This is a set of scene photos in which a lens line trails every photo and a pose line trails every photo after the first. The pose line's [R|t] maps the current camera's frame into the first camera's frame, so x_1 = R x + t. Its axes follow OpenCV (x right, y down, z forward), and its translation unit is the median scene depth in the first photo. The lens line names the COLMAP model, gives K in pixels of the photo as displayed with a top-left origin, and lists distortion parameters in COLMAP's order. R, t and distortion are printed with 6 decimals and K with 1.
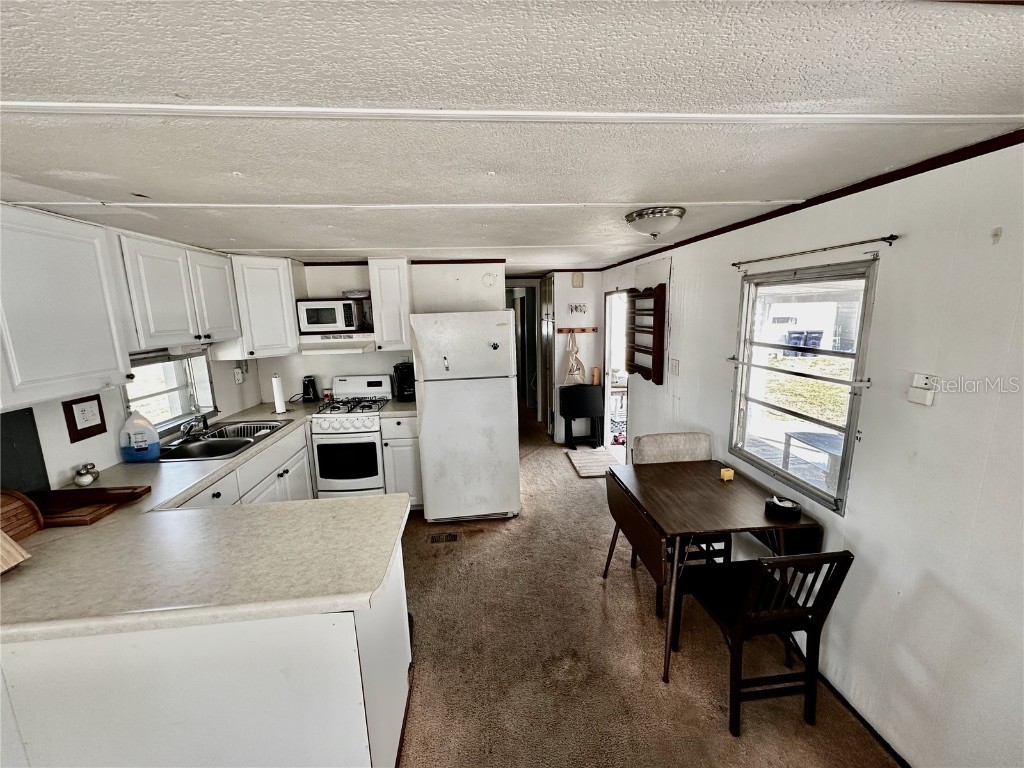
lens RADIAL K [[407.5, 0, 512.0], [0, 407.5, 384.0], [0, 0, 1]] dist [-0.000948, -0.000031]
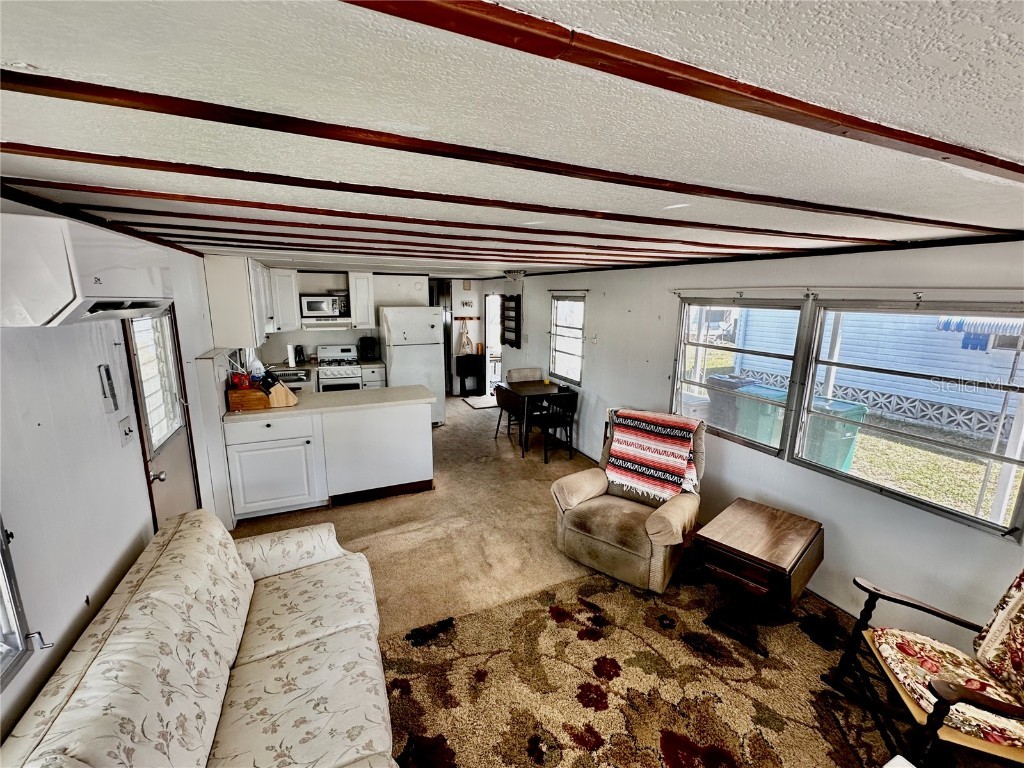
lens RADIAL K [[425.4, 0, 512.0], [0, 425.4, 384.0], [0, 0, 1]] dist [-0.000335, -0.000015]
pose [[0.947544, -0.029156, 0.318292, -0.294065], [0.022665, 0.999453, 0.024079, 0.117185], [-0.318820, -0.015602, 0.947687, -0.842536]]
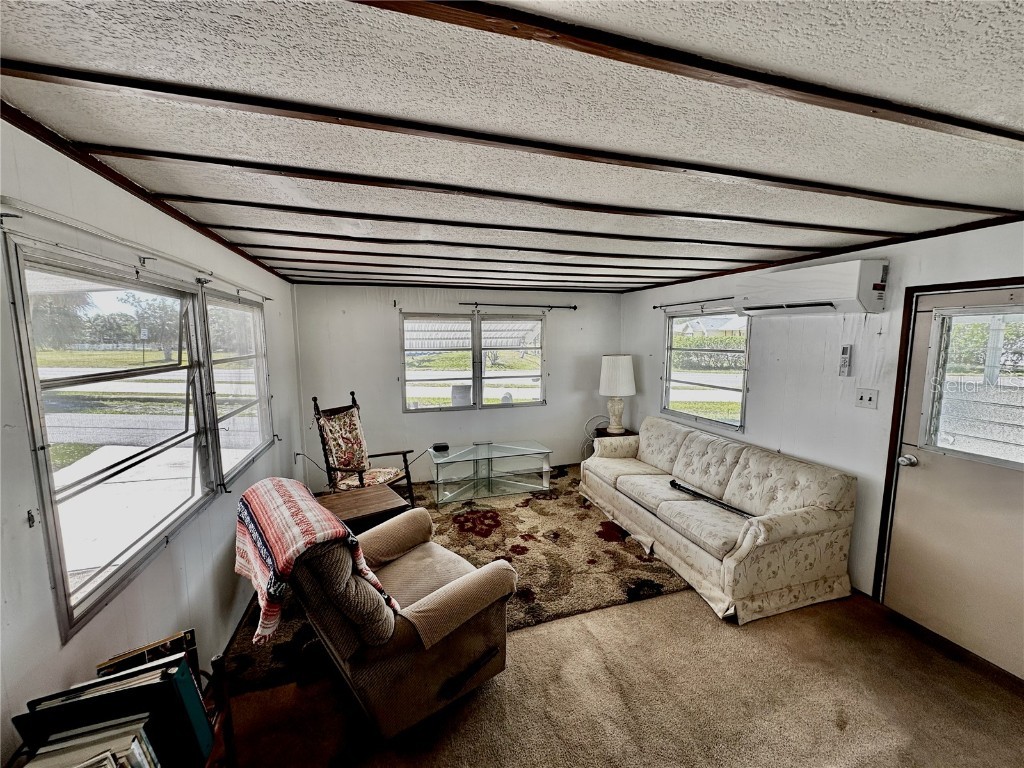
lens RADIAL K [[407.5, 0, 512.0], [0, 407.5, 384.0], [0, 0, 1]] dist [-0.000948, -0.000031]
pose [[-0.977226, 0.053073, -0.205456, 0.181083], [-0.010171, 0.955389, 0.295174, -0.057073], [0.211956, 0.290541, -0.933092, 0.442802]]
